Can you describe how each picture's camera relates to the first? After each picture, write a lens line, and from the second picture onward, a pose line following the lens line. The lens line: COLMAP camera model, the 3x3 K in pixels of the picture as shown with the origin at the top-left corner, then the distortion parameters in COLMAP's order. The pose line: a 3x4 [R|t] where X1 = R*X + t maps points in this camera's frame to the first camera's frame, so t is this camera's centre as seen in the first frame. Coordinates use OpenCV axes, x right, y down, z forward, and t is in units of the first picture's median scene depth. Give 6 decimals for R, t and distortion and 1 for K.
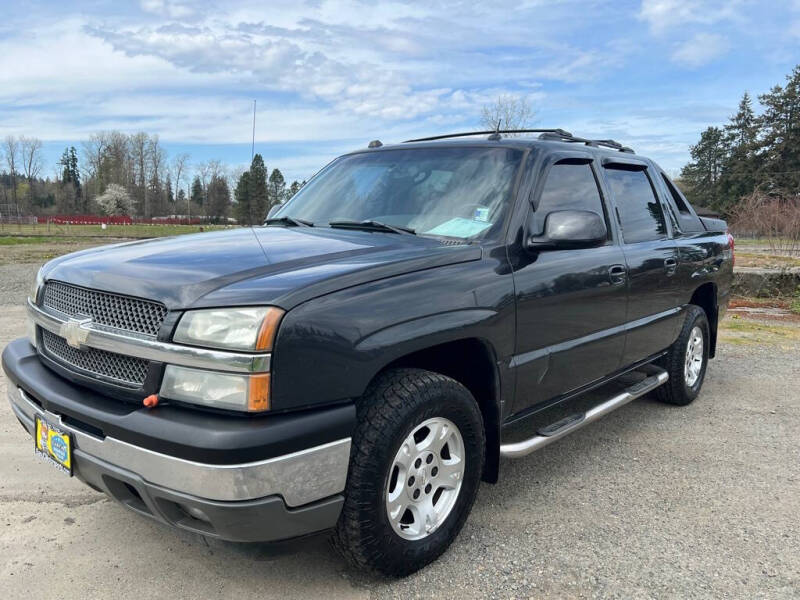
lens RADIAL K [[642.7, 0, 392.0], [0, 642.7, 300.2], [0, 0, 1]] dist [0.038370, -0.033837]
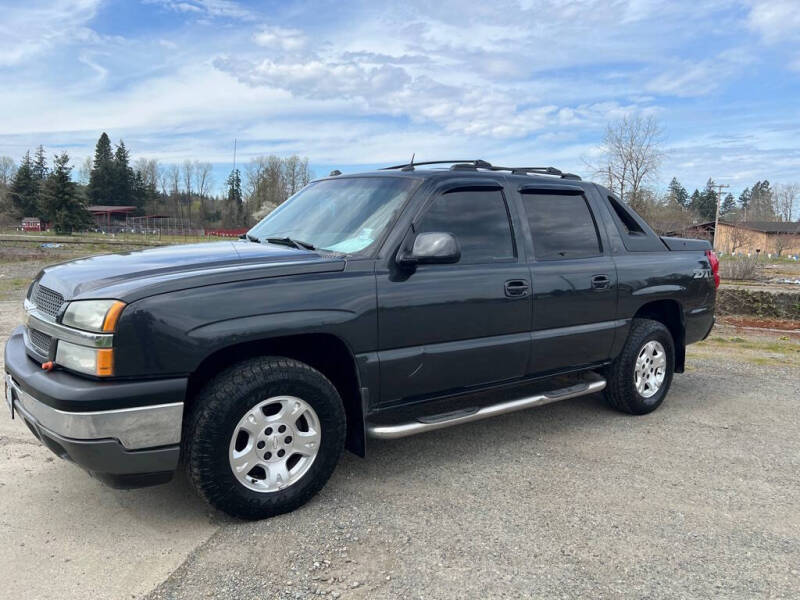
lens RADIAL K [[609.9, 0, 398.4], [0, 609.9, 299.8], [0, 0, 1]] dist [0.045840, -0.051374]
pose [[0.980217, 0.031599, -0.195387, 0.374724], [-0.035161, 0.999272, -0.014788, 0.004174], [0.194778, 0.021365, 0.980615, -0.092174]]
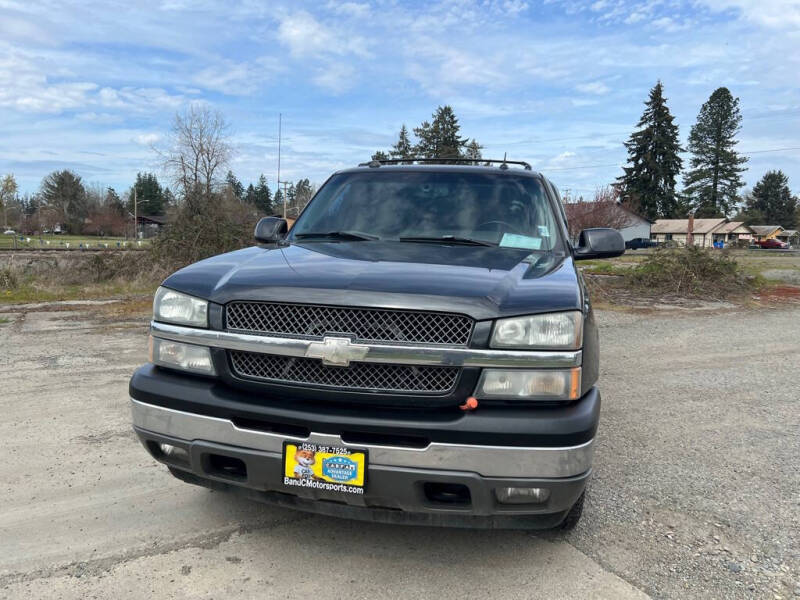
lens RADIAL K [[609.9, 0, 406.1], [0, 609.9, 305.8], [0, 0, 1]] dist [0.045840, -0.051374]
pose [[0.871642, -0.053520, 0.487213, -0.586045], [0.052463, 0.998497, 0.015827, -0.019648], [-0.487328, 0.011765, 0.873140, 0.091175]]
